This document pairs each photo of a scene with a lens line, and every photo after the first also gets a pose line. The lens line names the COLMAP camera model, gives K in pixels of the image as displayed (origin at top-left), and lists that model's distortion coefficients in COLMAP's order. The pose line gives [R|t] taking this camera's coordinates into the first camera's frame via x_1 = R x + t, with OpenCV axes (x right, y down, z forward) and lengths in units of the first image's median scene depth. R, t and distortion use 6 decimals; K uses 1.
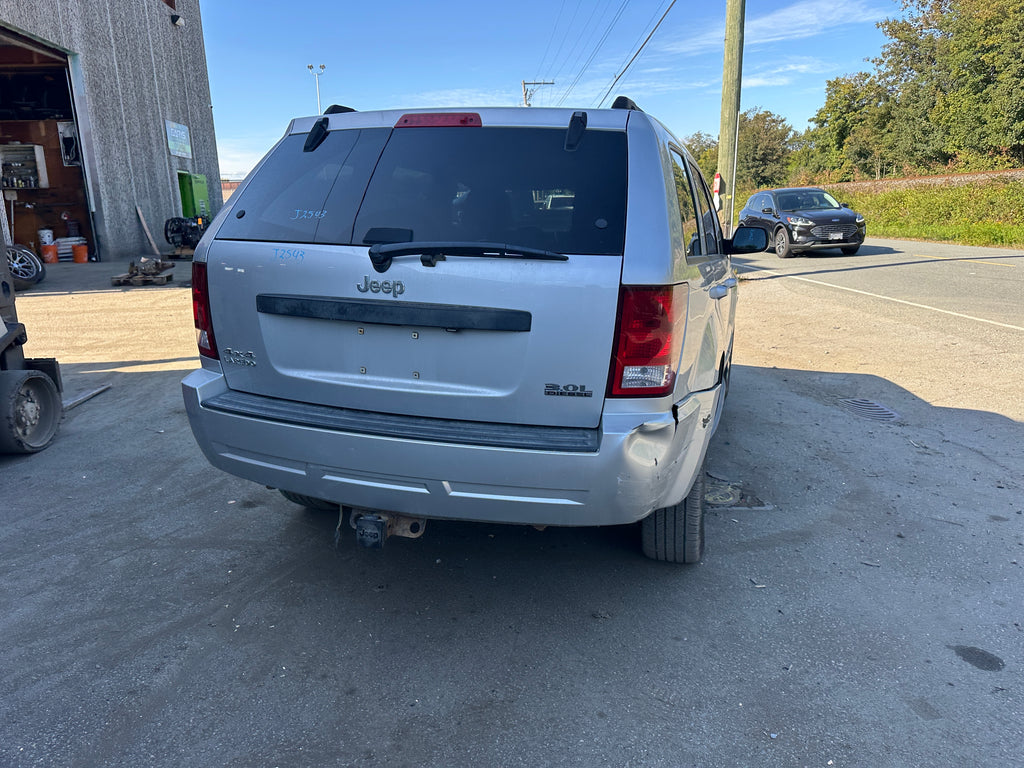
lens RADIAL K [[723.2, 0, 516.3], [0, 723.2, 372.2], [0, 0, 1]] dist [0.021203, -0.024852]
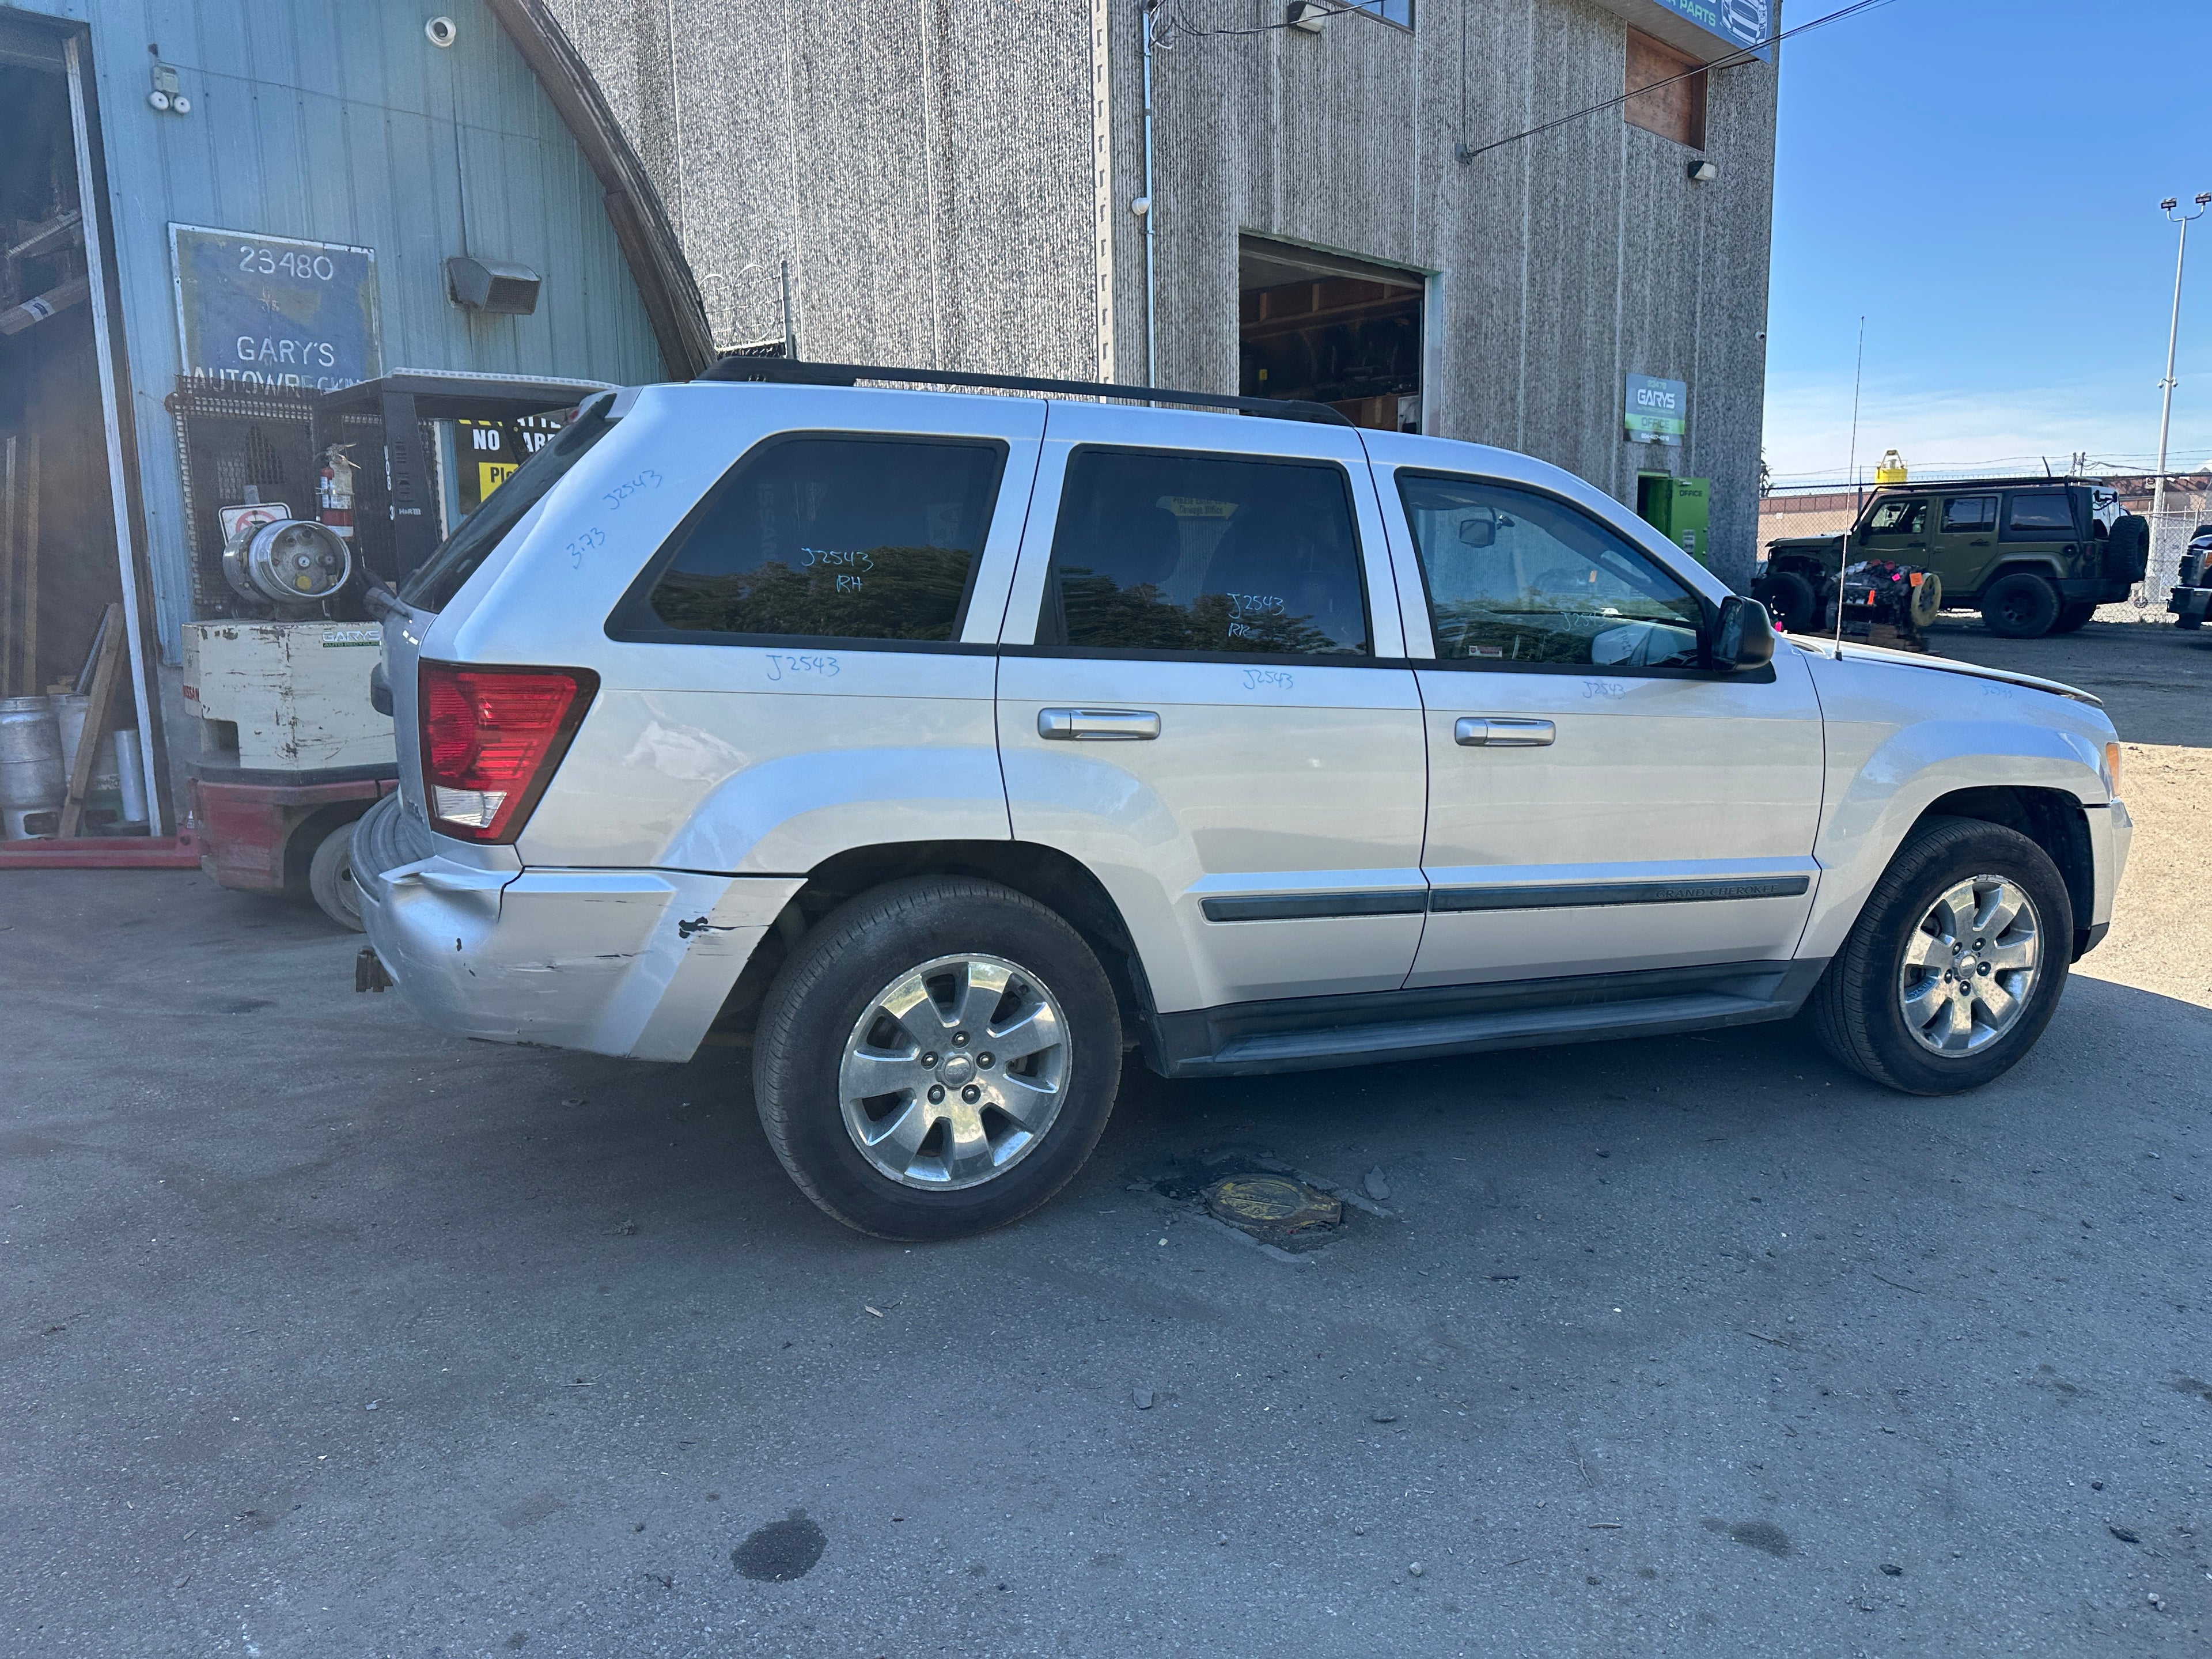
lens RADIAL K [[1562.2, 0, 1114.5], [0, 1562.2, 837.1], [0, 0, 1]] dist [0.021203, -0.024852]
pose [[0.635641, 0.143509, -0.758529, 0.242342], [-0.173108, 0.984044, 0.041112, -0.018688], [0.752326, 0.105175, 0.650341, 0.081515]]
